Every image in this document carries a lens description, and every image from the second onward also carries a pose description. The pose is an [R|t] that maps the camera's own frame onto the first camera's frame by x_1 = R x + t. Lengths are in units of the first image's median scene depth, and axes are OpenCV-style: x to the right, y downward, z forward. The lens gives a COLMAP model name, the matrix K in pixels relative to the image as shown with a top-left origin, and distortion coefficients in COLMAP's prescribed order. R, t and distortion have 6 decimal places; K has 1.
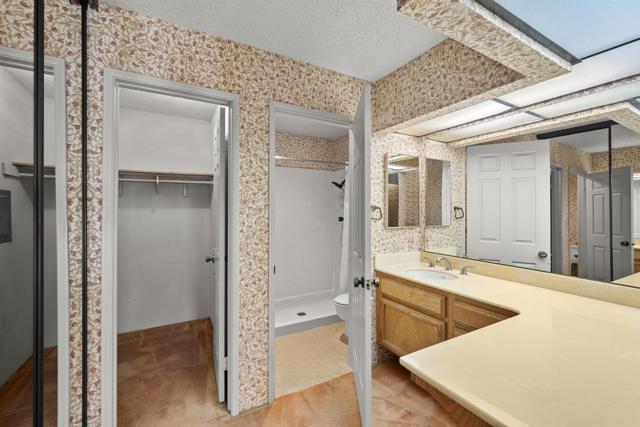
lens RADIAL K [[267.6, 0, 320.0], [0, 267.6, 213.5], [0, 0, 1]] dist [-0.000291, -0.000033]
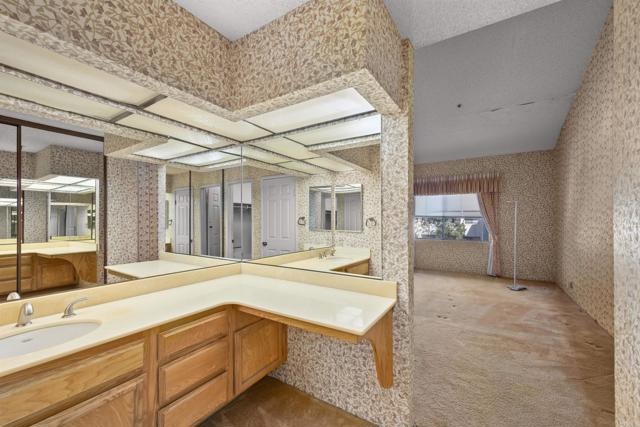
lens RADIAL K [[255.6, 0, 319.1], [0, 255.6, 215.5], [0, 0, 1]] dist [0.001220, 0.000122]
pose [[-0.468214, 0.000194, 0.883615, -0.369453], [0.005367, 0.999982, 0.002625, -0.018844], [-0.883599, 0.005972, -0.468207, 0.924677]]
